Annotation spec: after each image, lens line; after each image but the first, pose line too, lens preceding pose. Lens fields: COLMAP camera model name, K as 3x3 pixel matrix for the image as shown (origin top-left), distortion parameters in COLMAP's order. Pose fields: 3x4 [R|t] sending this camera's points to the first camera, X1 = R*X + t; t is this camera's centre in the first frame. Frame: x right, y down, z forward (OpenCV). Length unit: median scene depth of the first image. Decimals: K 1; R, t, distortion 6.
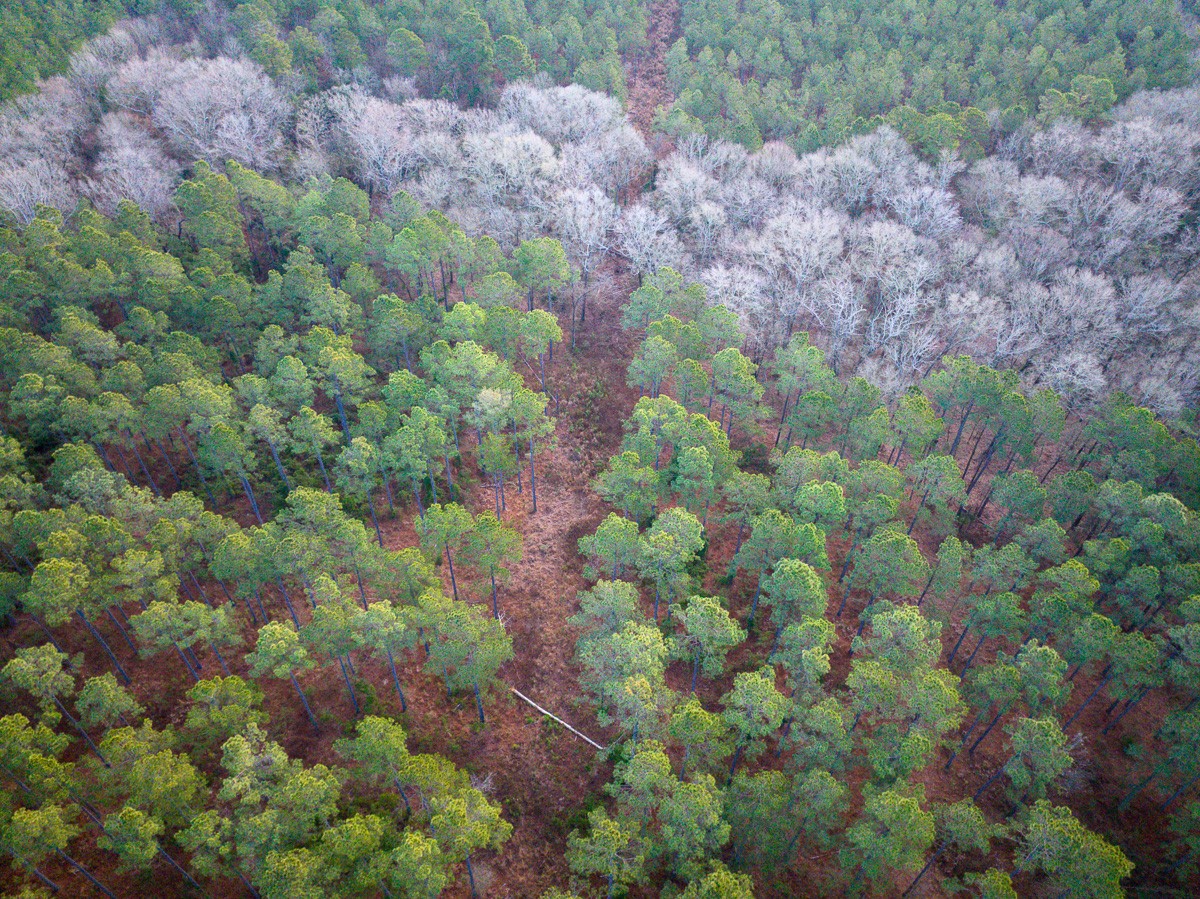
lens RADIAL K [[839.6, 0, 598.7], [0, 839.6, 449.4], [0, 0, 1]] dist [-0.036882, 0.007721]
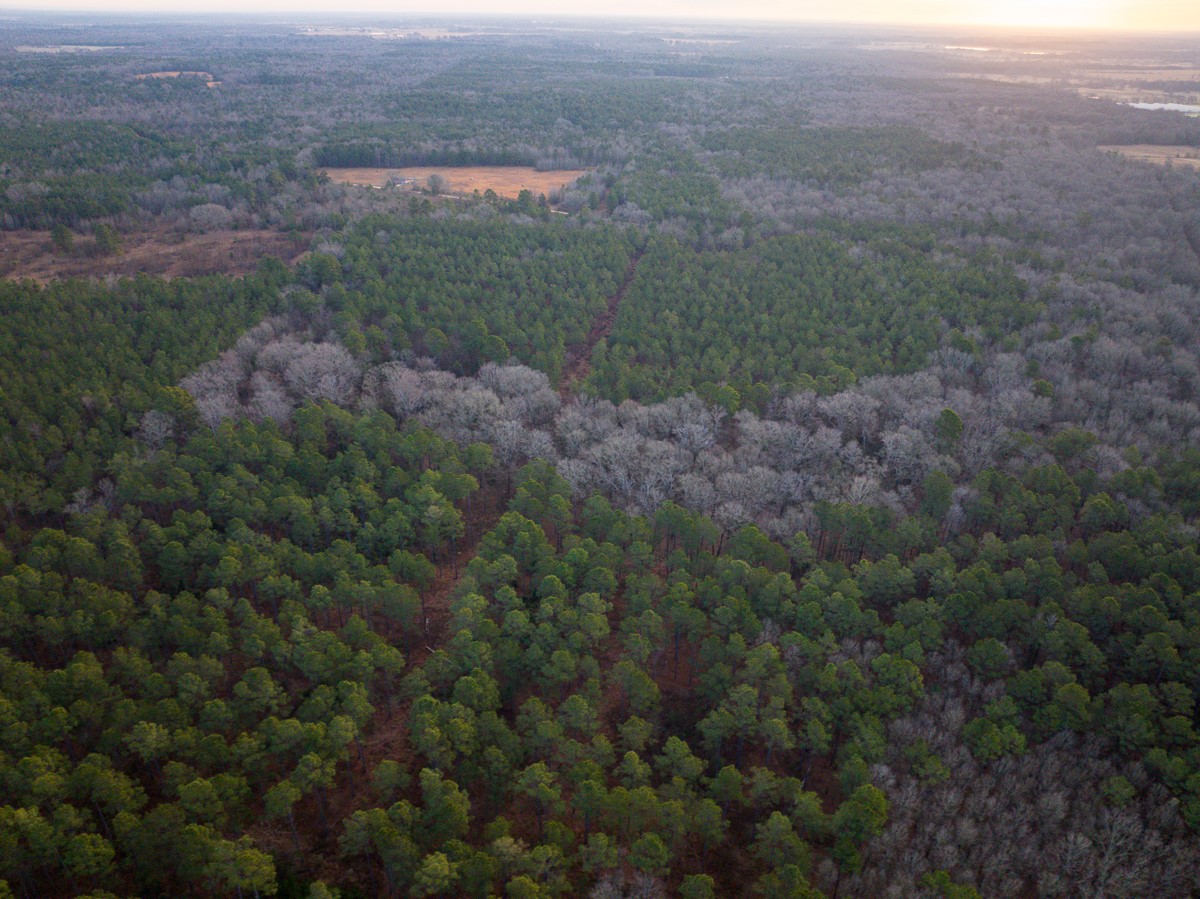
lens RADIAL K [[839.6, 0, 601.6], [0, 839.6, 450.6], [0, 0, 1]] dist [-0.036882, 0.007721]
pose [[0.997655, 0.033839, -0.059498, 0.286405], [-0.049624, 0.956279, -0.288214, 0.266109], [0.047143, 0.290490, 0.955716, -0.712733]]
